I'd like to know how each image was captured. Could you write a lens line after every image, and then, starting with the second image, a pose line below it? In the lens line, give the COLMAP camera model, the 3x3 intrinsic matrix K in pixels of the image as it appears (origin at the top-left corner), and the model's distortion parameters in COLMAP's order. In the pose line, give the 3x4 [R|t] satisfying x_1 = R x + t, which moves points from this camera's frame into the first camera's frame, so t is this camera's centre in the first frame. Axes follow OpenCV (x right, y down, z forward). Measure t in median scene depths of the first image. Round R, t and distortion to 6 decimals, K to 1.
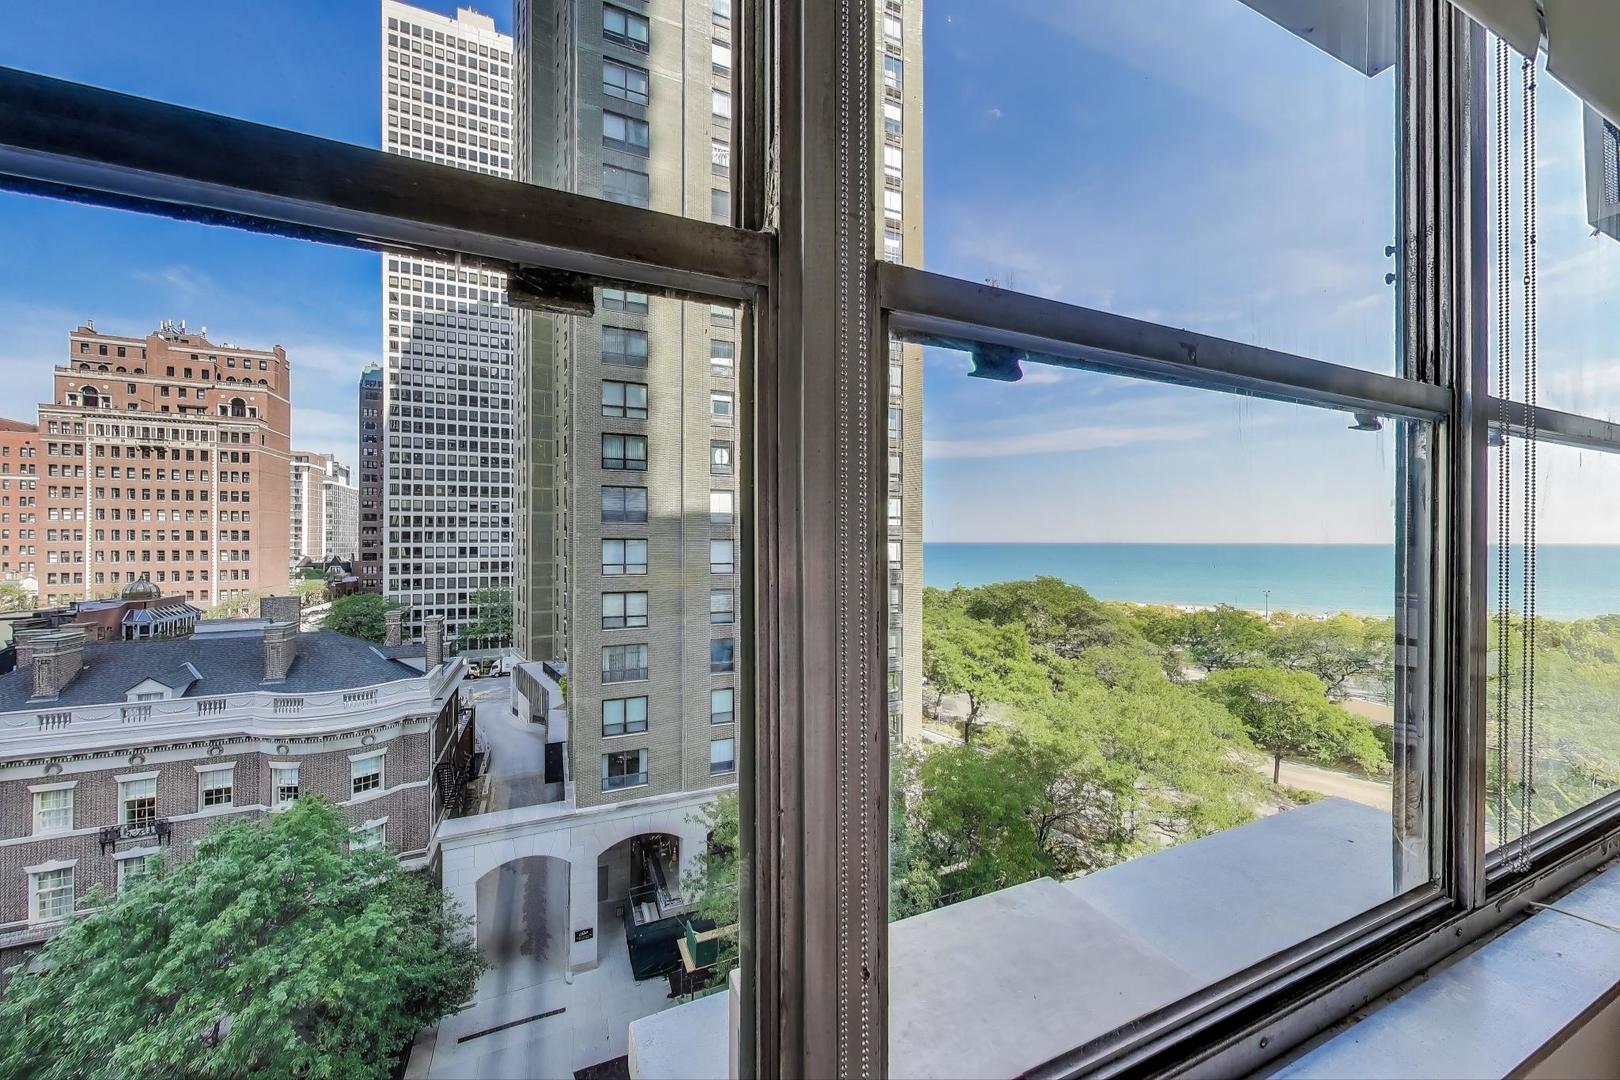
lens RADIAL K [[583.3, 0, 813.3], [0, 583.3, 543.2], [0, 0, 1]] dist [0.000115, 0.001462]
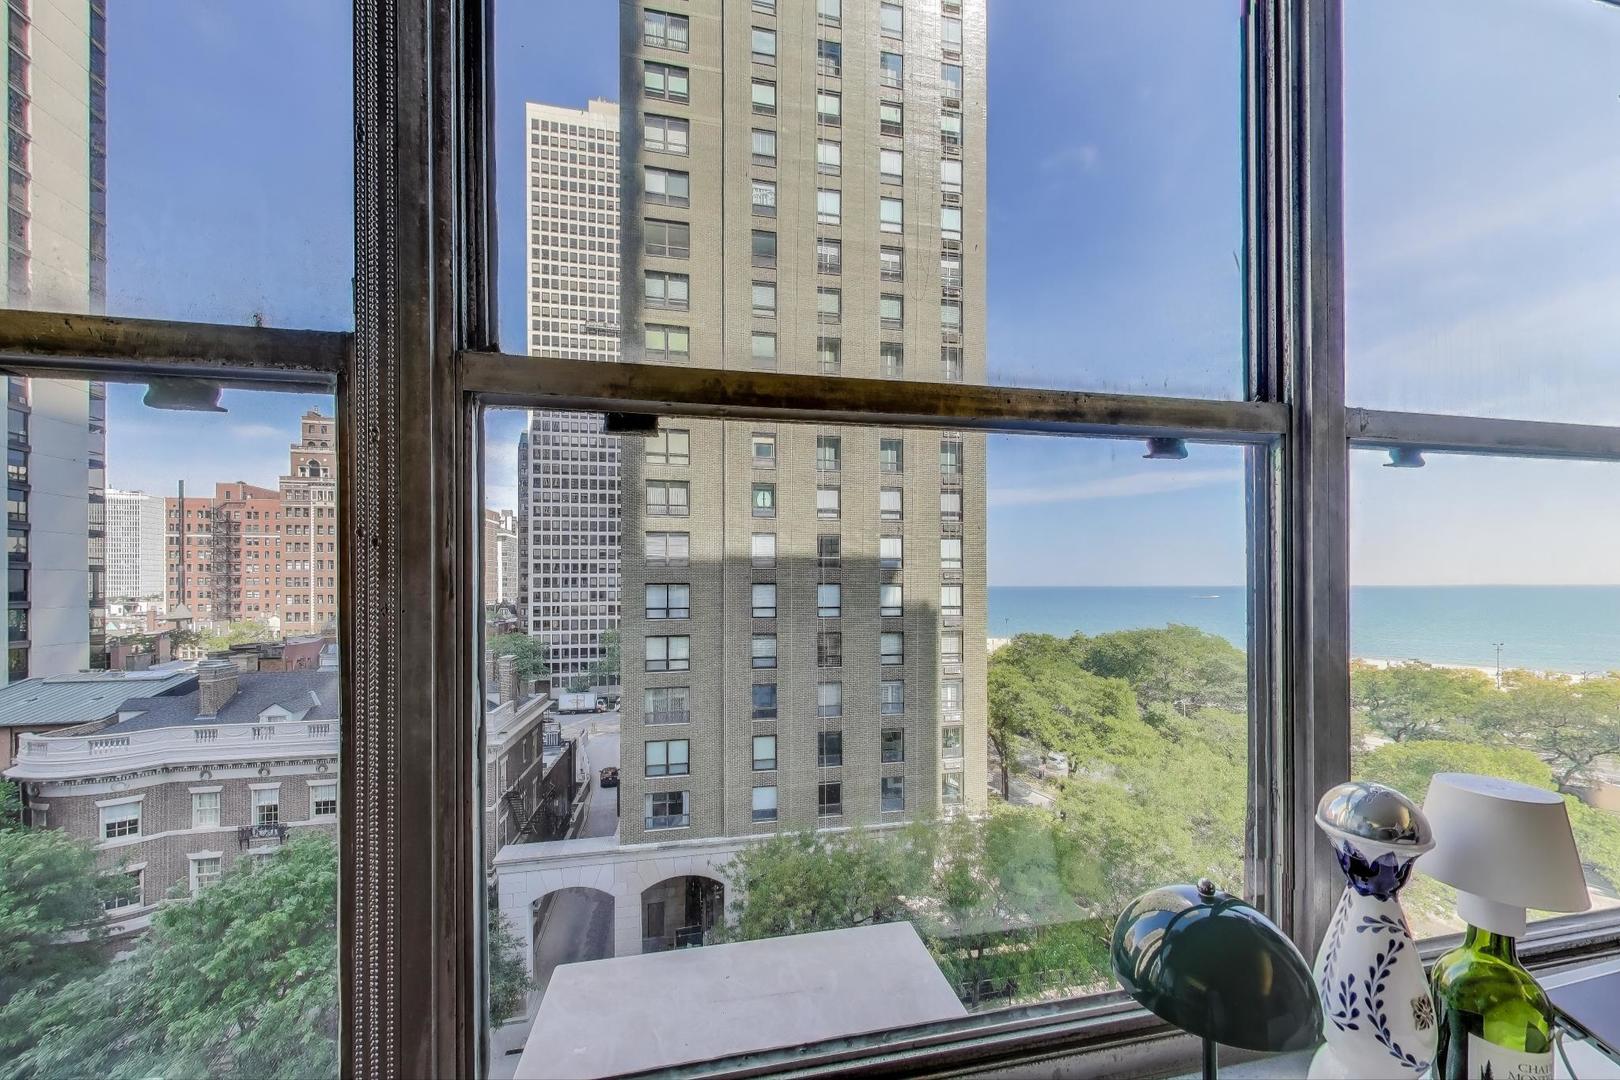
lens RADIAL K [[583.3, 0, 828.3], [0, 583.3, 586.3], [0, 0, 1]] dist [0.000115, 0.001462]
pose [[0.978824, -0.001912, -0.204693, 0.151455], [0.001483, 0.999996, -0.002249, -0.000018], [0.204697, 0.001898, 0.978824, 0.058141]]
